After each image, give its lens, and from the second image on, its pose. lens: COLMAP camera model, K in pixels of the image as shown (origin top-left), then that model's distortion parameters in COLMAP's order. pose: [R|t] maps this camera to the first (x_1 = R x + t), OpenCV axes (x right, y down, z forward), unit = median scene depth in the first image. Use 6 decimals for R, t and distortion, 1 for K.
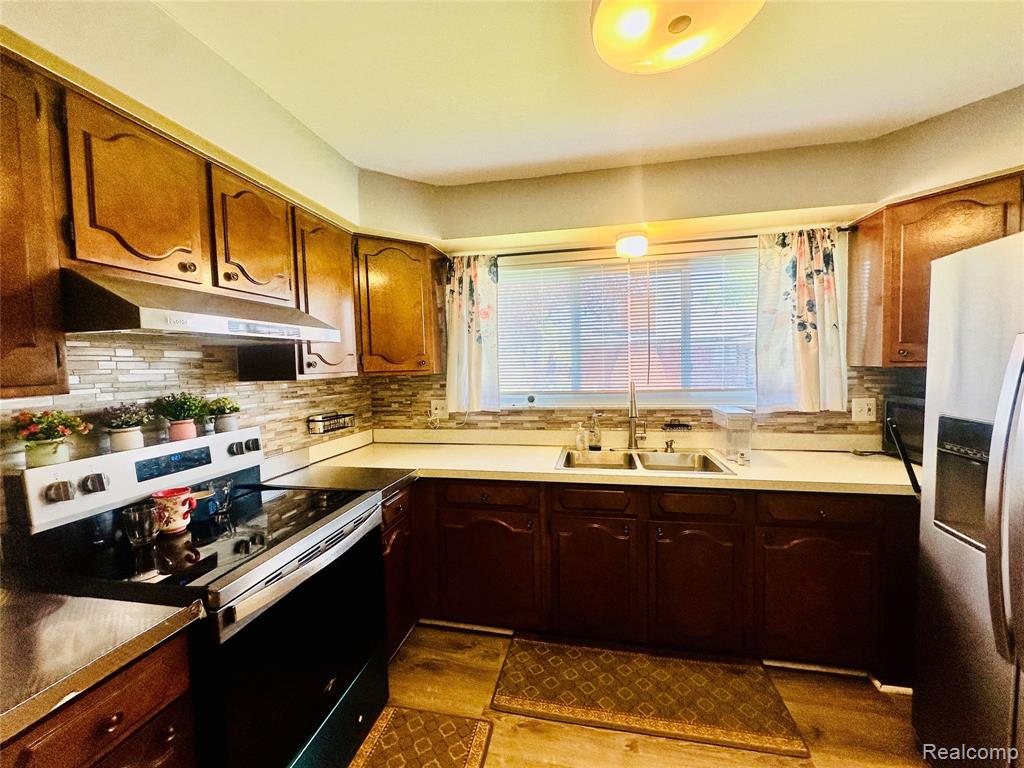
lens RADIAL K [[406.1, 0, 511.8], [0, 406.1, 383.4], [0, 0, 1]] dist [-0.003160, 0.000066]
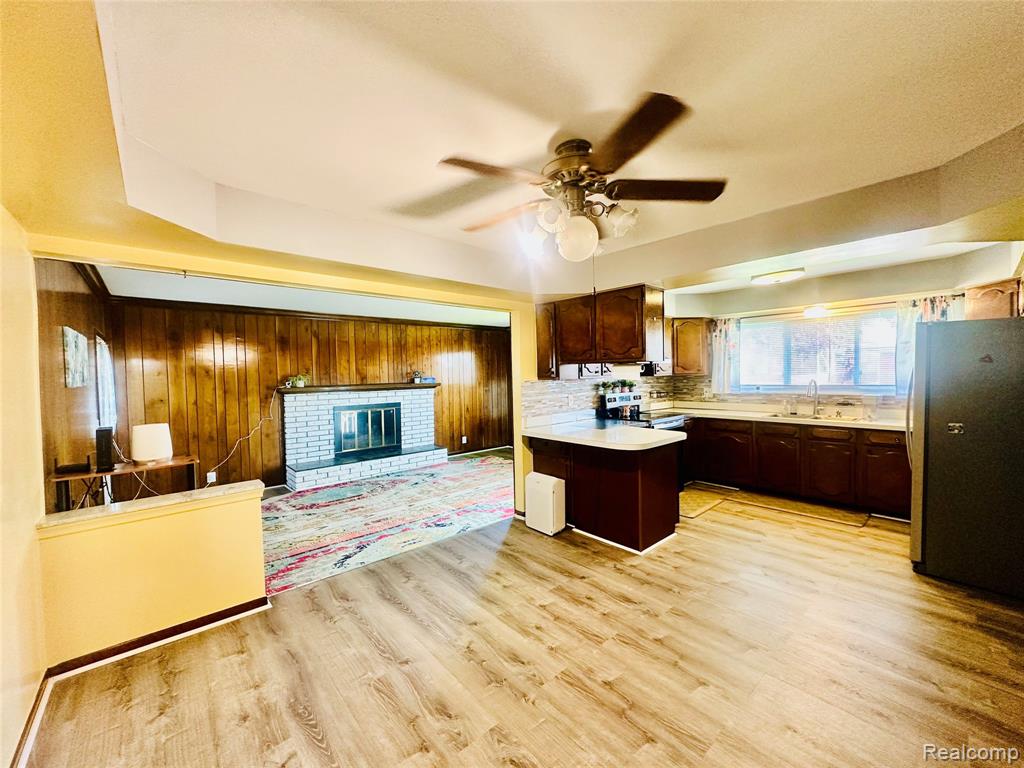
lens RADIAL K [[406.1, 0, 512.4], [0, 406.1, 383.4], [0, 0, 1]] dist [-0.003160, 0.000066]
pose [[0.800711, 0.023136, -0.598604, 0.329990], [-0.028896, 0.999582, -0.000019, 0.060533], [0.598354, 0.017312, 0.801045, -1.589597]]
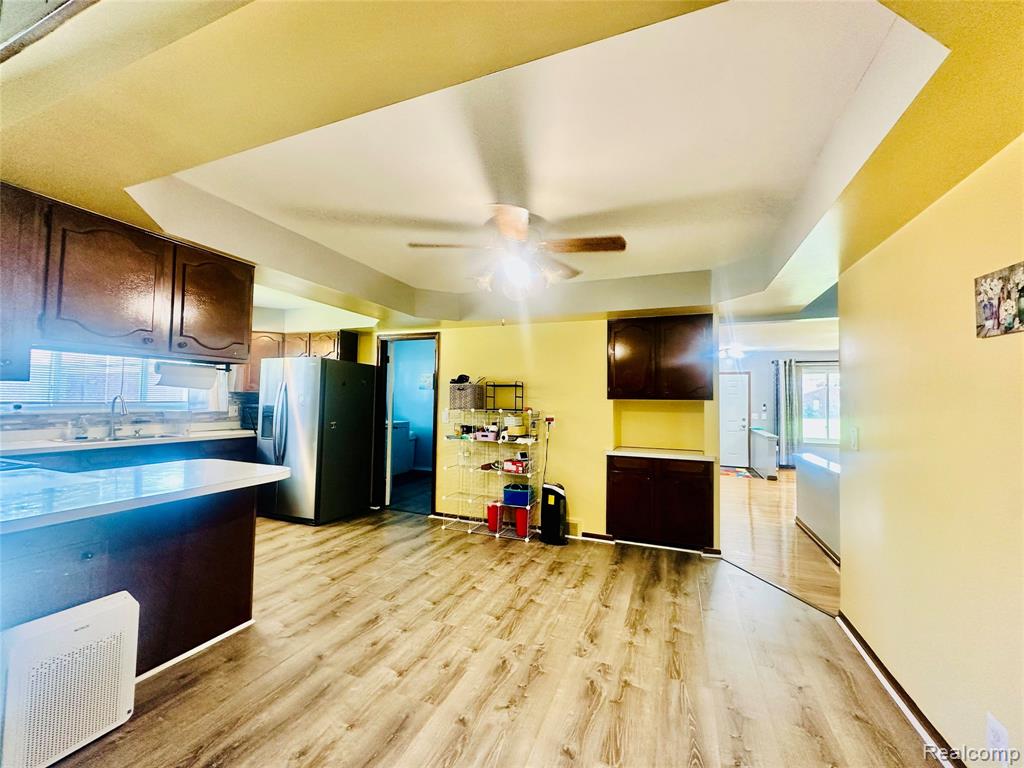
lens RADIAL K [[406.1, 0, 515.3], [0, 406.1, 382.6], [0, 0, 1]] dist [-0.003160, 0.000066]
pose [[0.170988, 0.066142, 0.983050, -1.190471], [0.027503, 0.997035, -0.071867, 0.120130], [-0.984889, 0.039326, 0.168662, -1.020537]]
